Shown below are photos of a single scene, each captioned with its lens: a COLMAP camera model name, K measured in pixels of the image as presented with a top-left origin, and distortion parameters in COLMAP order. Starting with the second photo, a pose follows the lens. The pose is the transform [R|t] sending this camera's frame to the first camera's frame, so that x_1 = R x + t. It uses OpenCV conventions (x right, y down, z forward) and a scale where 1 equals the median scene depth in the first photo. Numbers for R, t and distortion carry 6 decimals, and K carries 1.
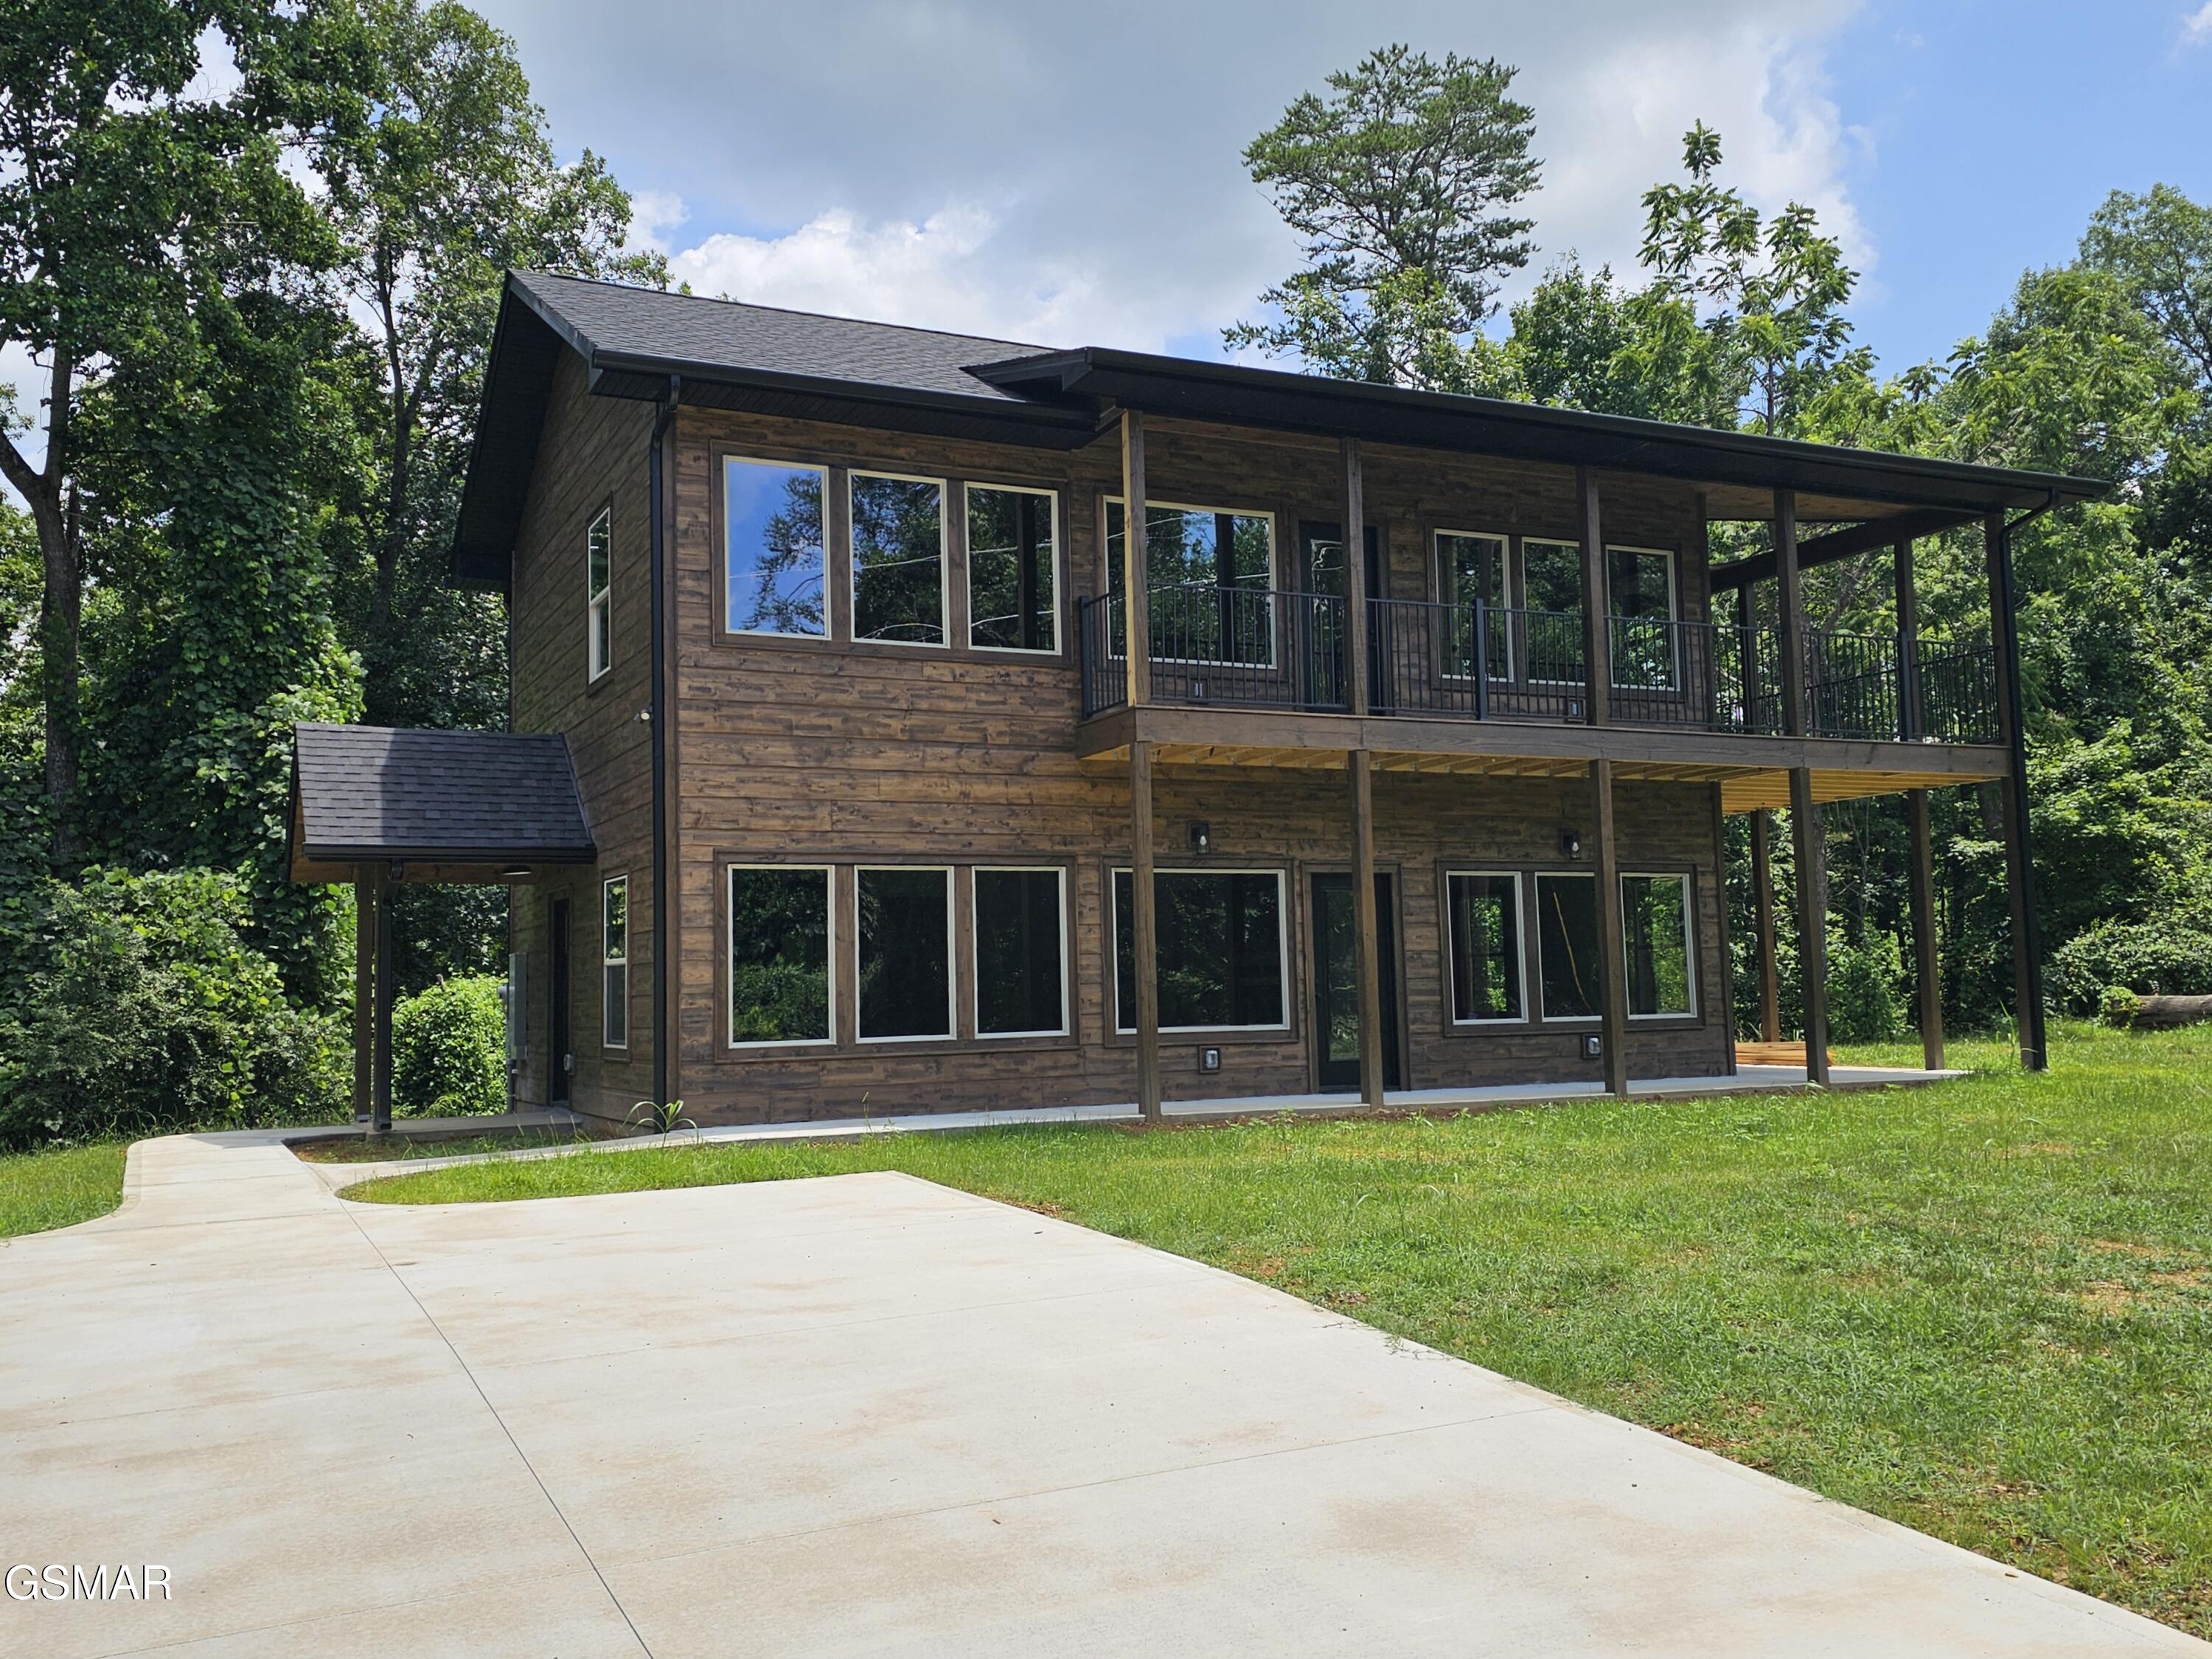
lens RADIAL K [[1623.0, 0, 1106.0], [0, 1623.0, 829.5], [0, 0, 1]] dist [0.087454, -0.090627]
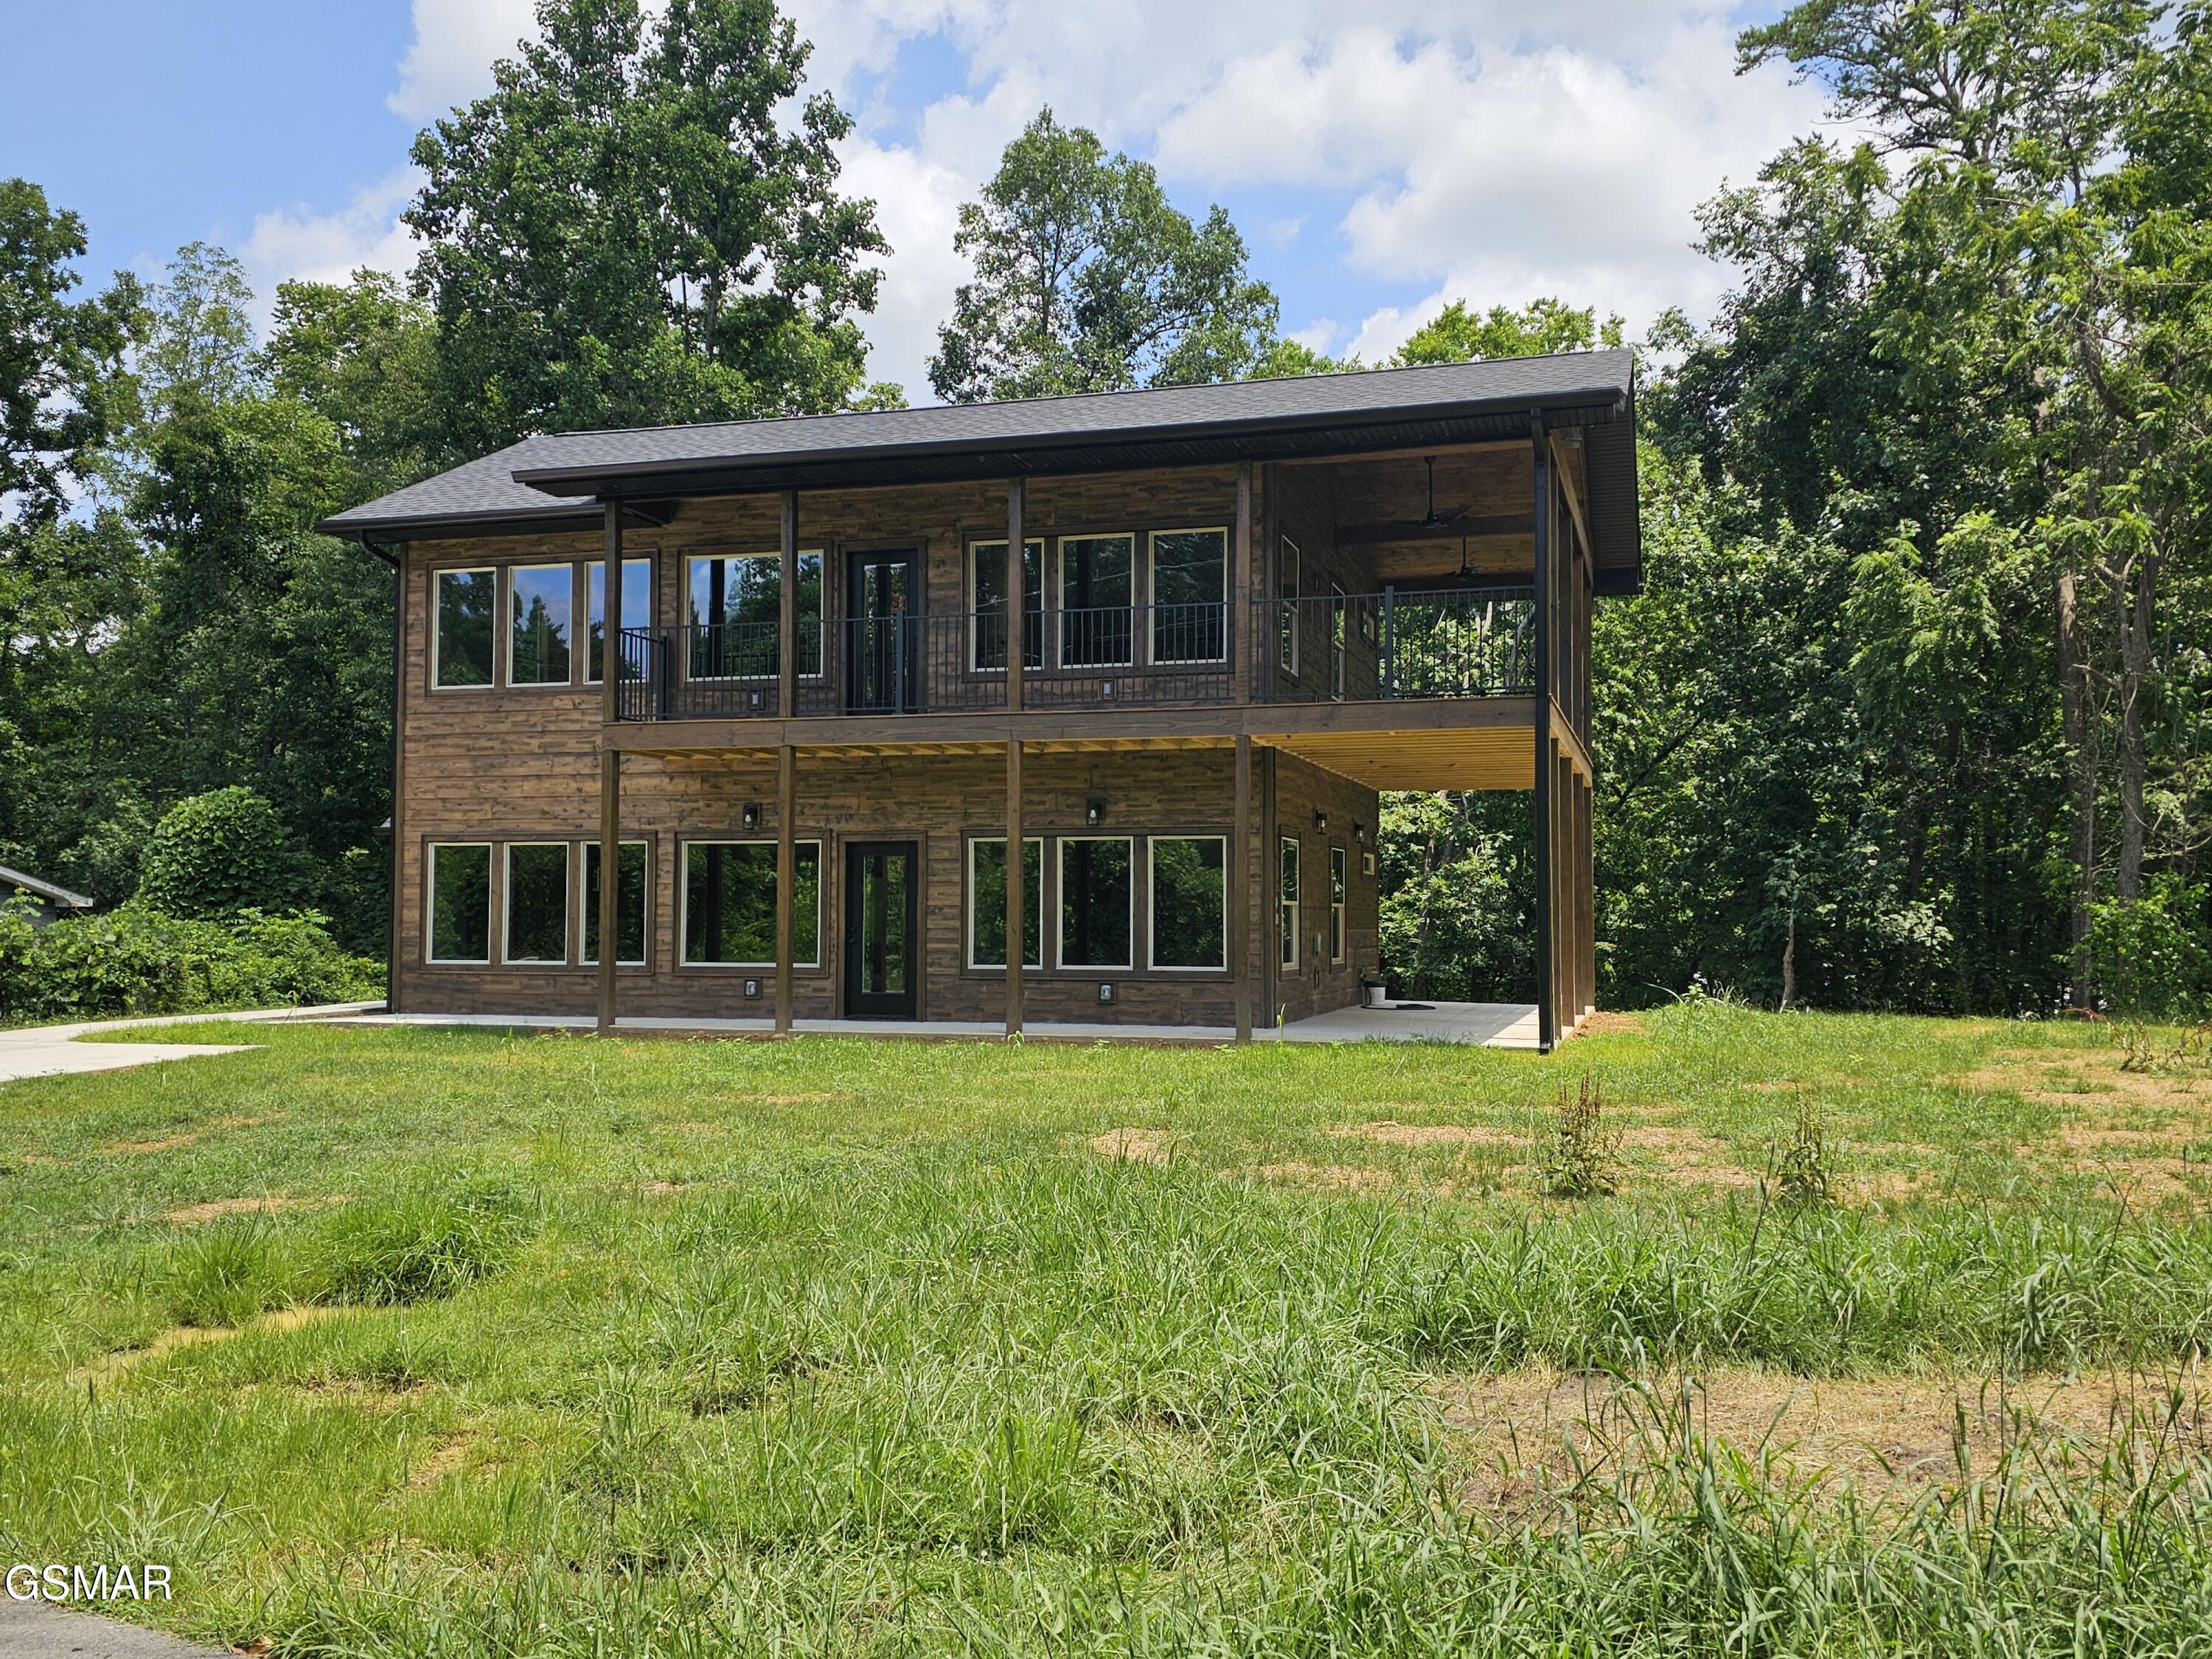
lens RADIAL K [[1555.4, 0, 1220.3], [0, 1555.4, 817.8], [0, 0, 1]] dist [0.085617, -0.096891]
pose [[0.808632, -0.012550, -0.588181, 1.129016], [0.035829, 0.998967, 0.027942, -0.015429], [0.587223, -0.043669, 0.808247, 0.225752]]
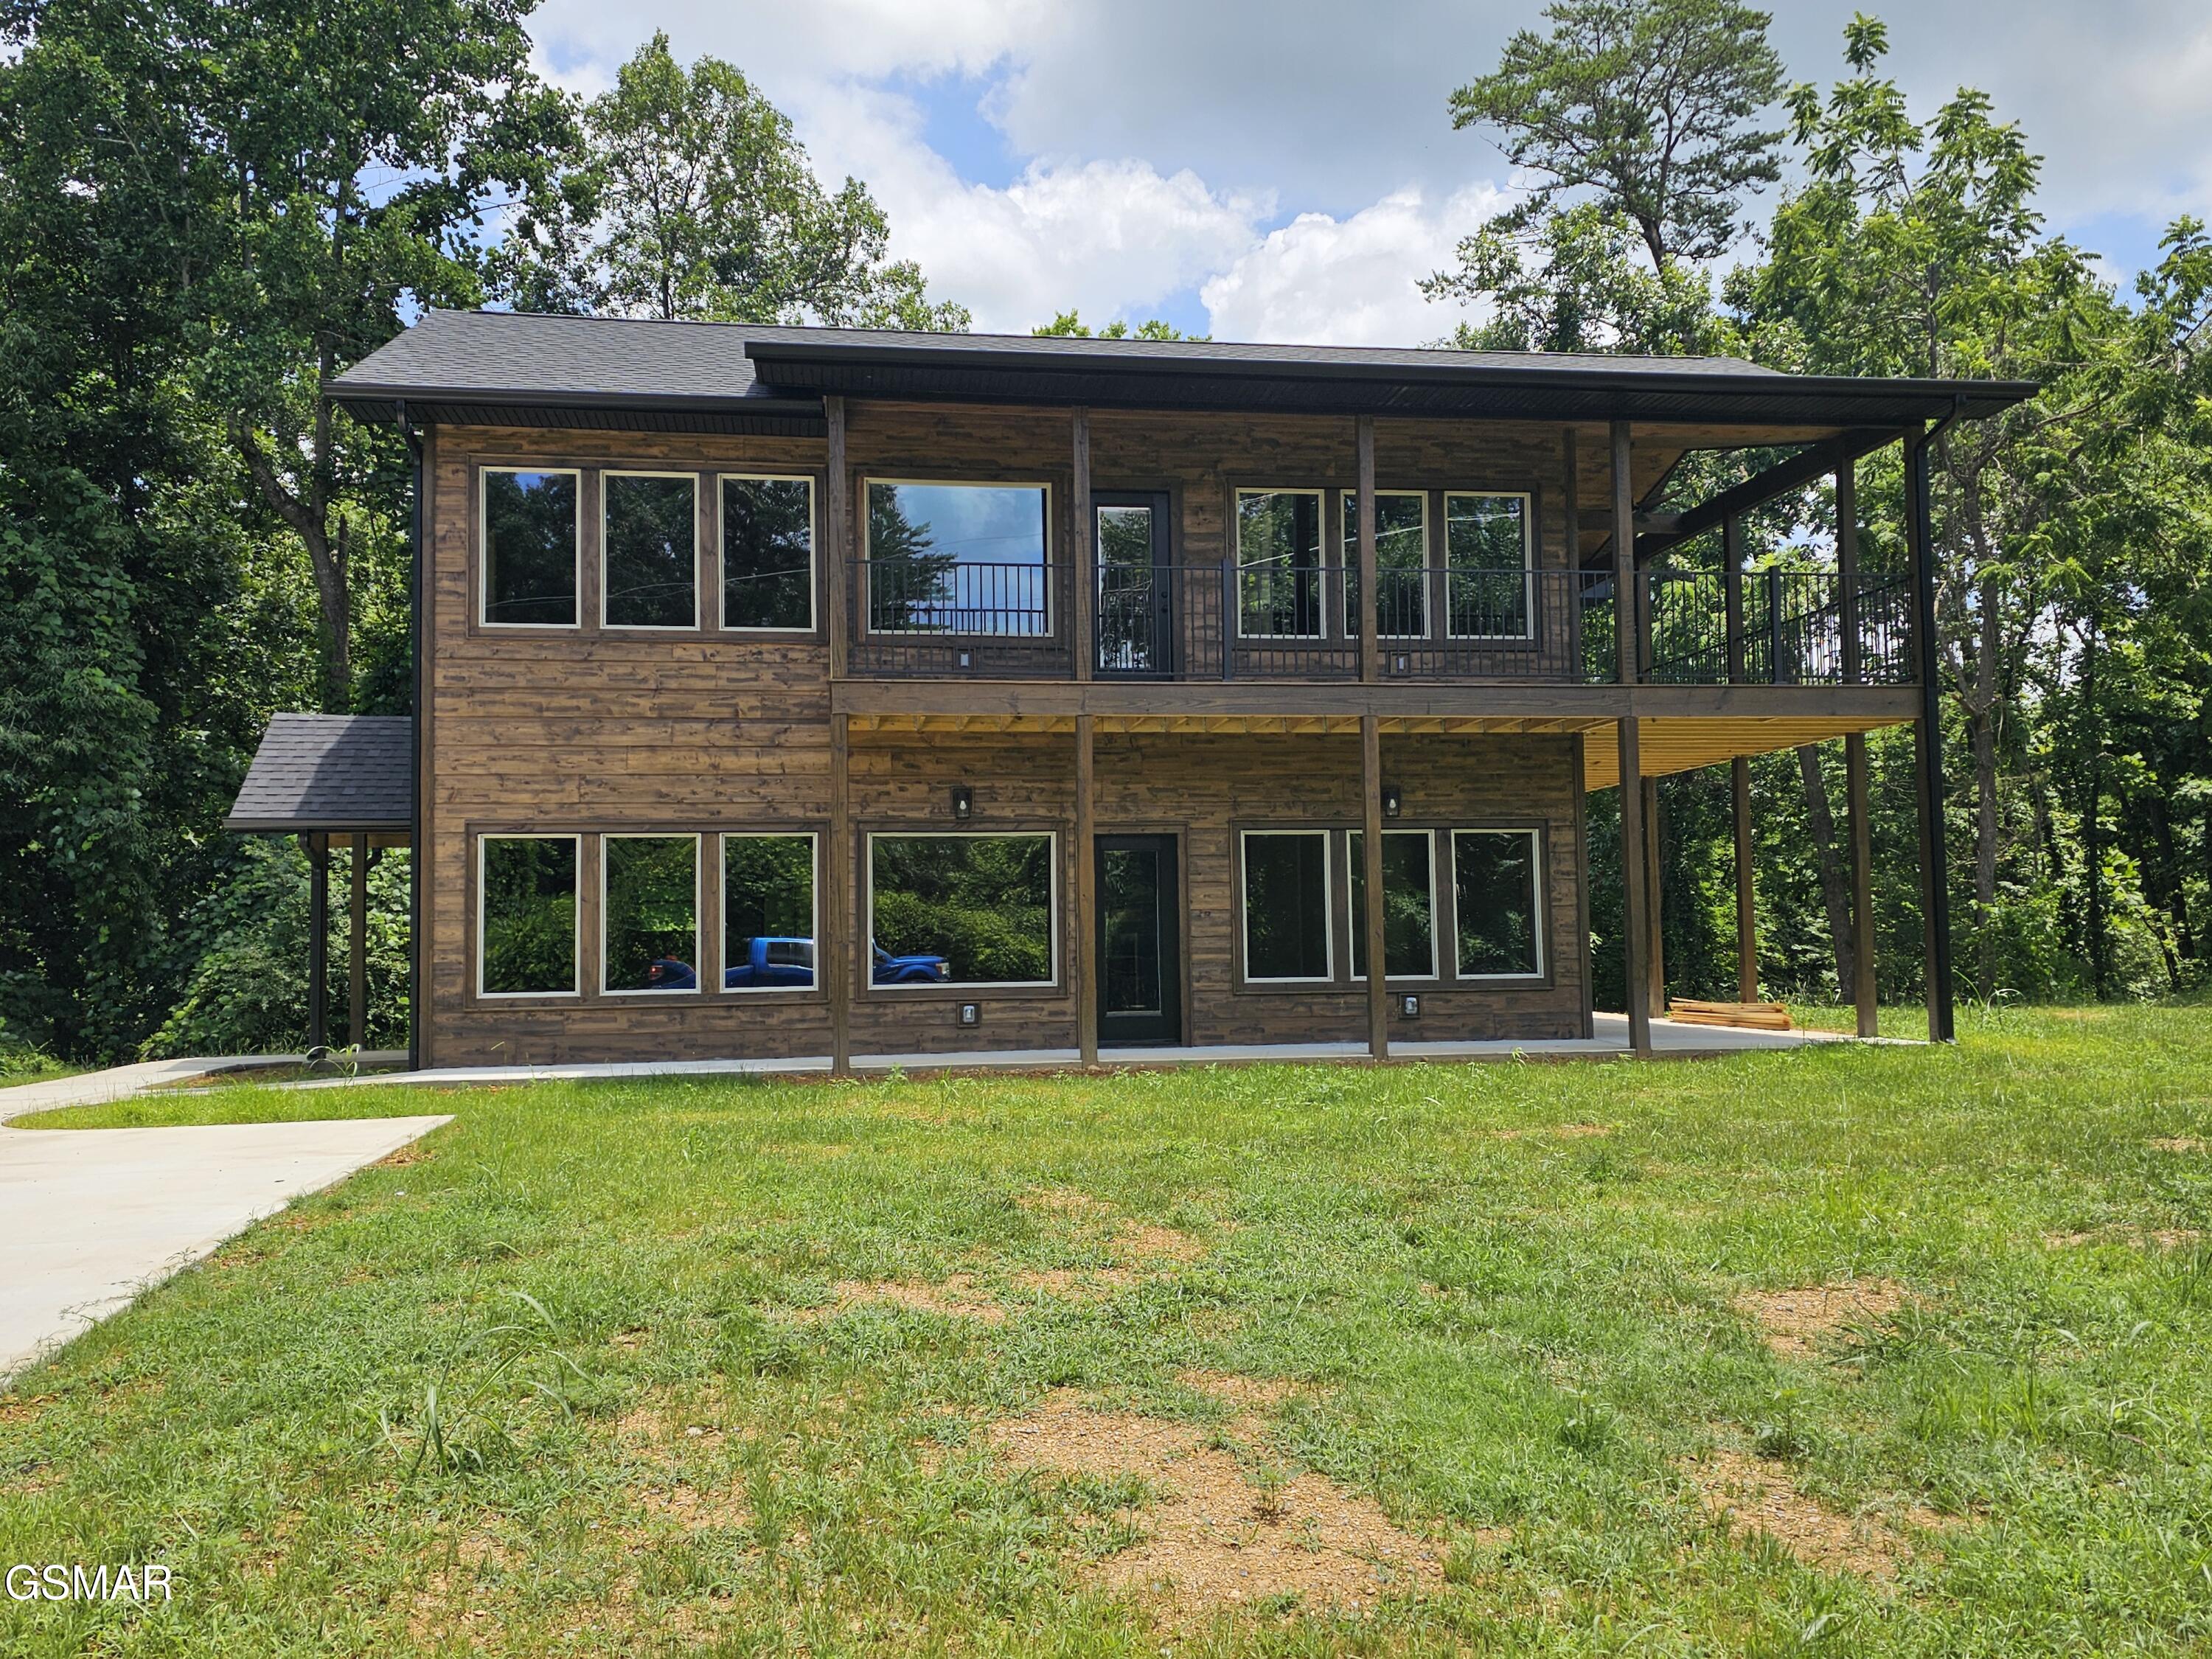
lens RADIAL K [[1555.4, 0, 1220.3], [0, 1555.4, 817.8], [0, 0, 1]] dist [0.085617, -0.096891]
pose [[0.967720, -0.011701, -0.251755, 0.489475], [0.018182, 0.999560, 0.023431, -0.005611], [0.251370, -0.027252, 0.967507, 0.075718]]
